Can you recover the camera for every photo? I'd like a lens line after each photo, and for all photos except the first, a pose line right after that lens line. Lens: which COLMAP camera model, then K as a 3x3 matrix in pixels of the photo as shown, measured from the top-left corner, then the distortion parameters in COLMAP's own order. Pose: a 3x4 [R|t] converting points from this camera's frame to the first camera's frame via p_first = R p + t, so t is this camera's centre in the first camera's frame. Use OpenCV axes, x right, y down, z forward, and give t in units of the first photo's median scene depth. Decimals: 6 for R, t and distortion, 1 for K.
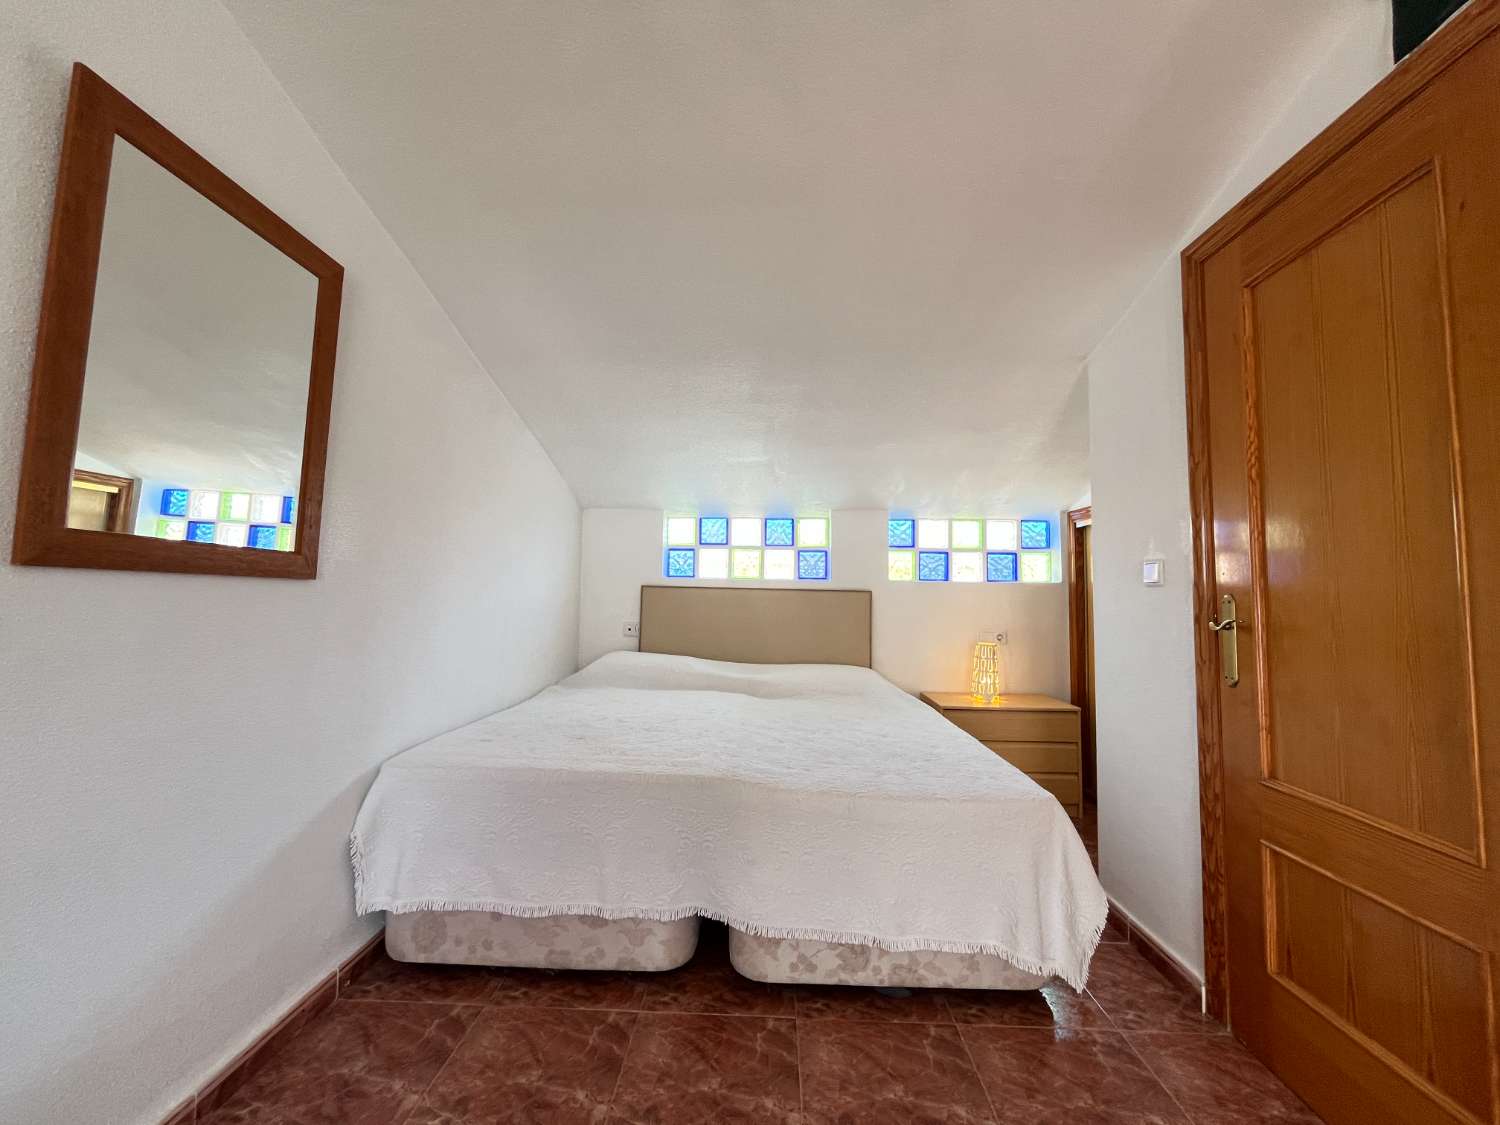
lens RADIAL K [[612.8, 0, 747.2], [0, 612.8, 559.1], [0, 0, 1]] dist [-0.001852, -0.000004]
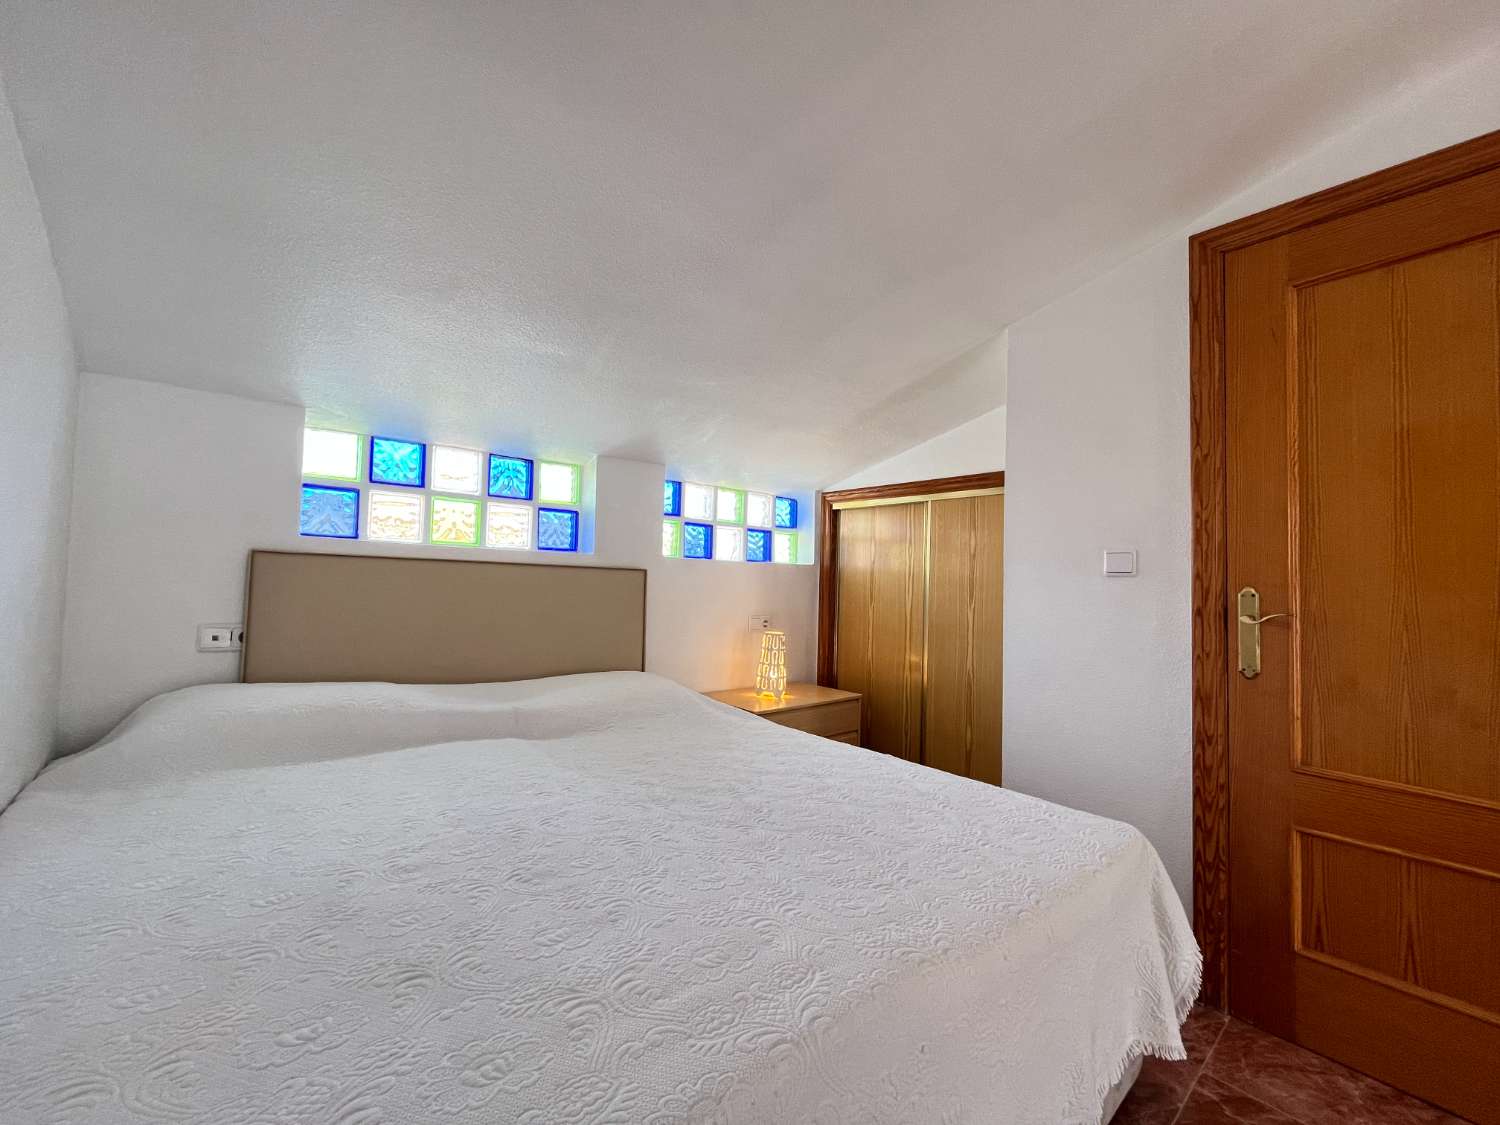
lens RADIAL K [[612.8, 0, 748.1], [0, 612.8, 561.3], [0, 0, 1]] dist [-0.001852, -0.000004]
pose [[0.728550, 0.028547, 0.684397, -0.237726], [-0.059256, 0.998012, 0.021451, 0.019078], [-0.682425, -0.056183, 0.728794, 0.385840]]
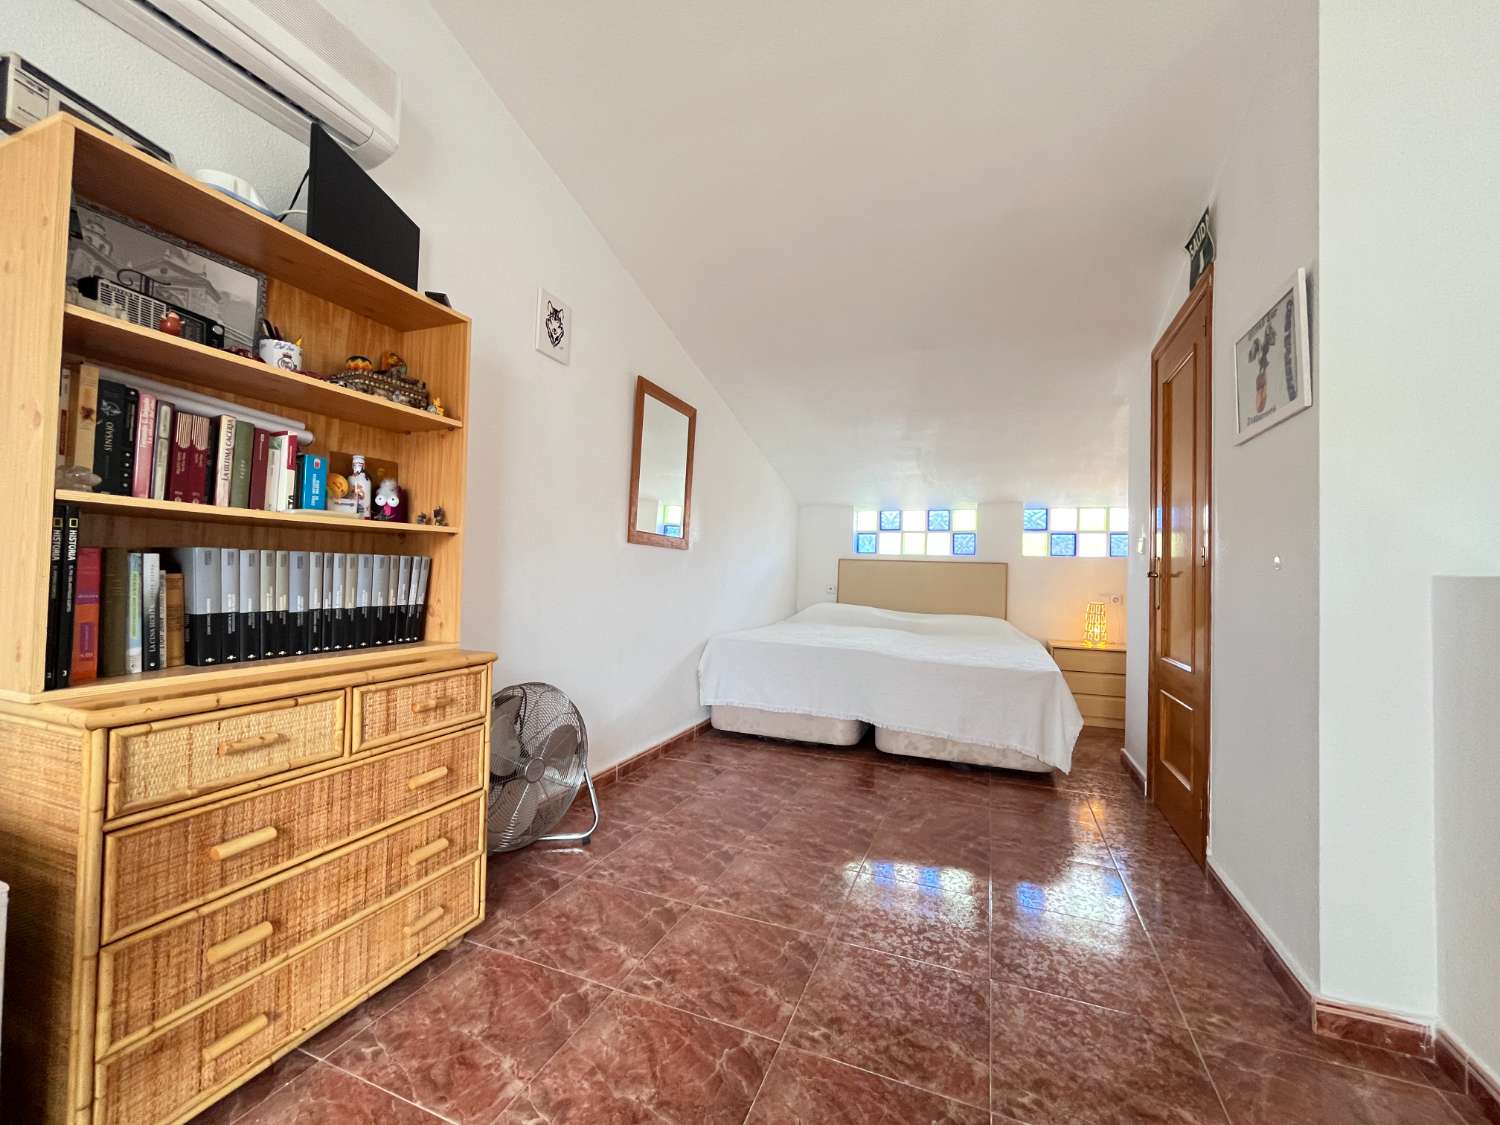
lens RADIAL K [[612.8, 0, 751.2], [0, 612.8, 558.3], [0, 0, 1]] dist [-0.001852, -0.000004]
pose [[0.943981, 0.003464, -0.329982, 0.121712], [0.005412, 0.999648, 0.025976, 0.003813], [0.329956, -0.026306, 0.943630, -0.485335]]
